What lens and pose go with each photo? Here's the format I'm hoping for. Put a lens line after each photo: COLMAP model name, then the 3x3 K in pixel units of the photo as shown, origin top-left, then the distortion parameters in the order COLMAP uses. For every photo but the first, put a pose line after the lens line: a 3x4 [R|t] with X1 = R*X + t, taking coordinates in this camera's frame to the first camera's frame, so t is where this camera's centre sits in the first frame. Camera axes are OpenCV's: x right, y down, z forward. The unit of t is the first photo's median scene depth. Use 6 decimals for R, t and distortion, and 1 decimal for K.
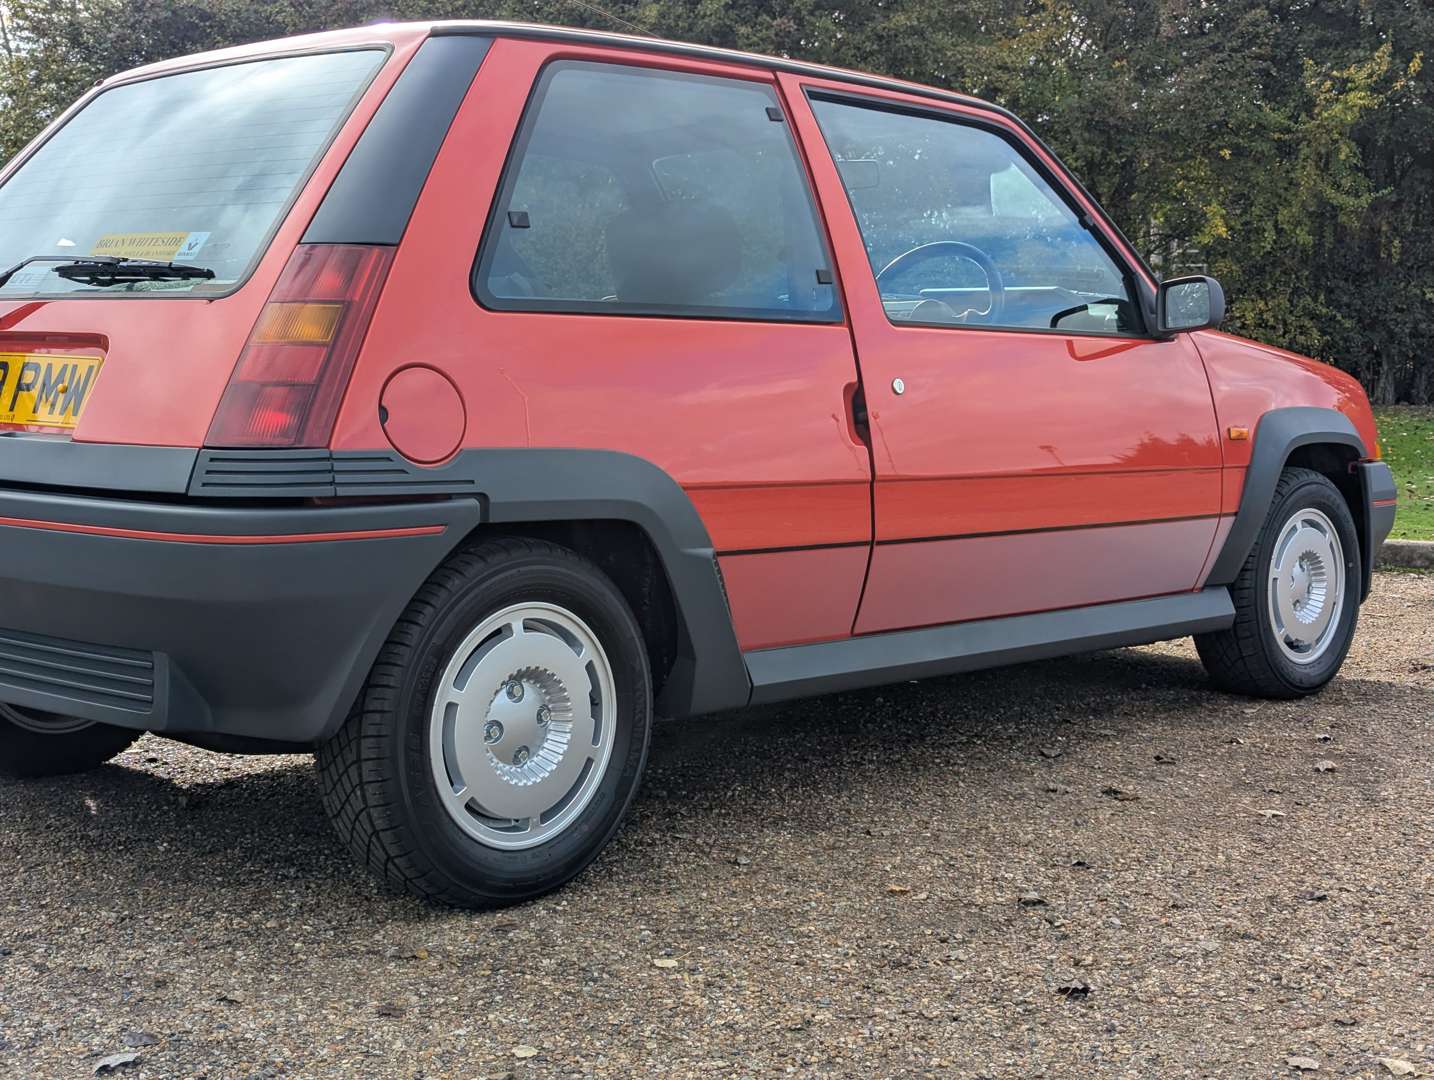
lens RADIAL K [[2070.8, 0, 714.1], [0, 2070.8, 518.6], [0, 0, 1]] dist [0.132983, -0.303797]
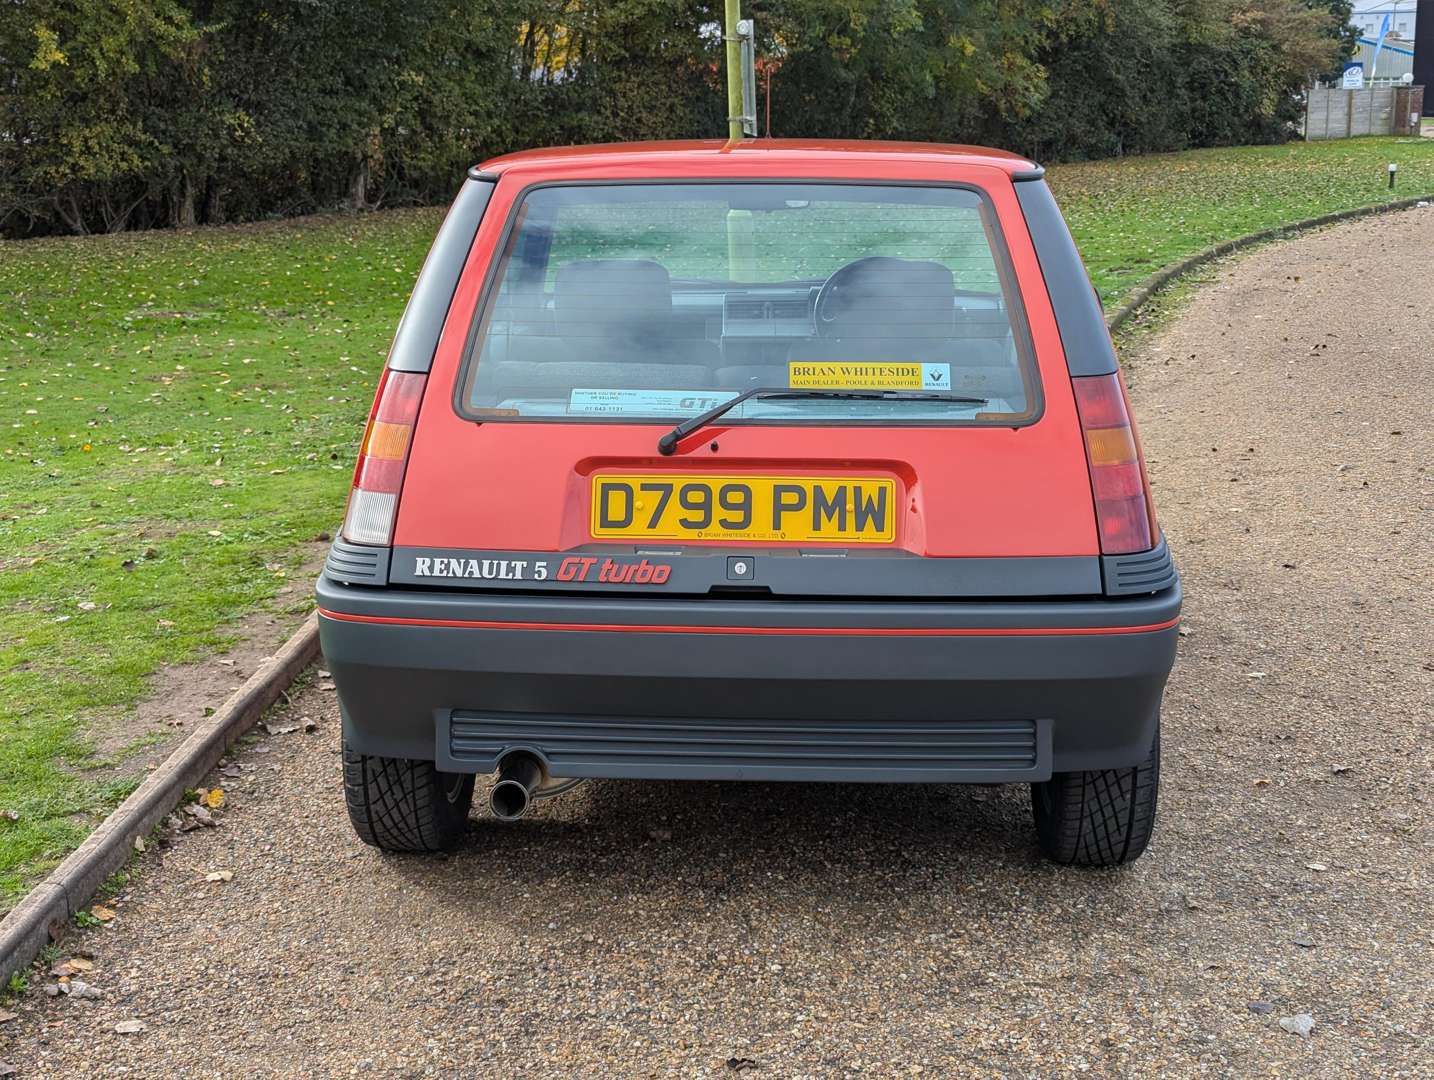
lens RADIAL K [[2070.8, 0, 714.1], [0, 2070.8, 518.6], [0, 0, 1]] dist [0.132983, -0.303797]
pose [[0.769231, -0.129060, 0.625801, -1.030349], [0.060772, 0.989727, 0.129413, -0.198184], [-0.636074, -0.061517, 0.769172, 0.158110]]
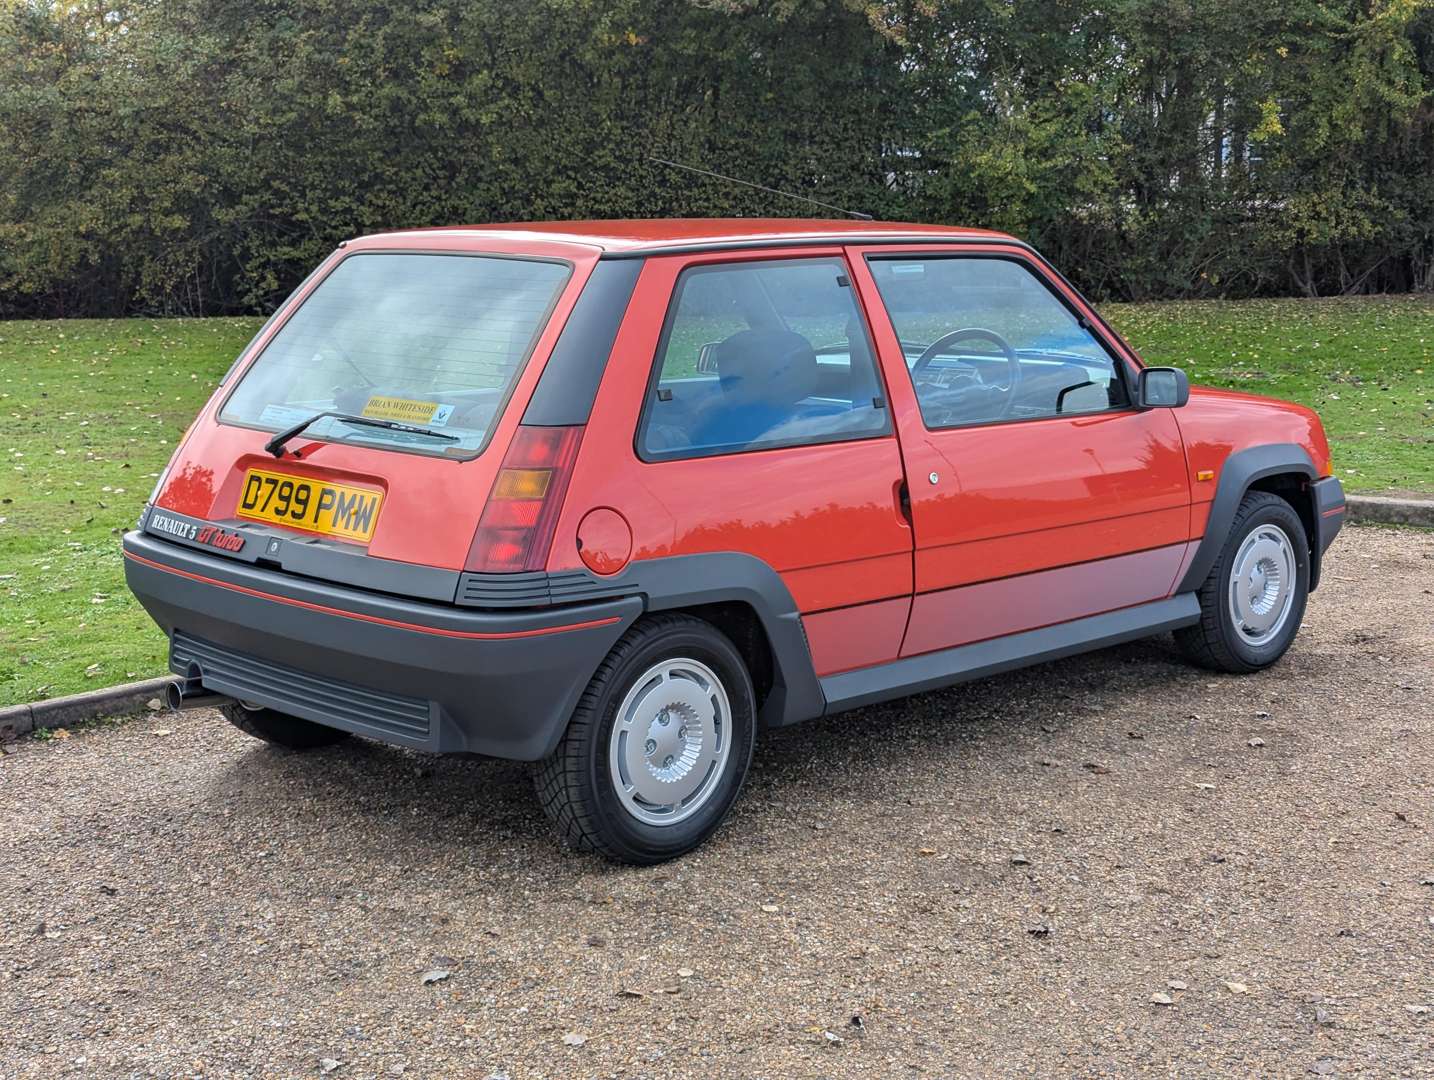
lens RADIAL K [[2066.2, 0, 694.6], [0, 2066.2, 566.2], [0, 0, 1]] dist [0.186331, -0.446968]
pose [[0.999156, -0.000340, -0.041085, -0.013754], [0.004379, 0.995153, 0.098239, -0.157046], [0.040852, -0.098336, 0.994314, -0.411881]]
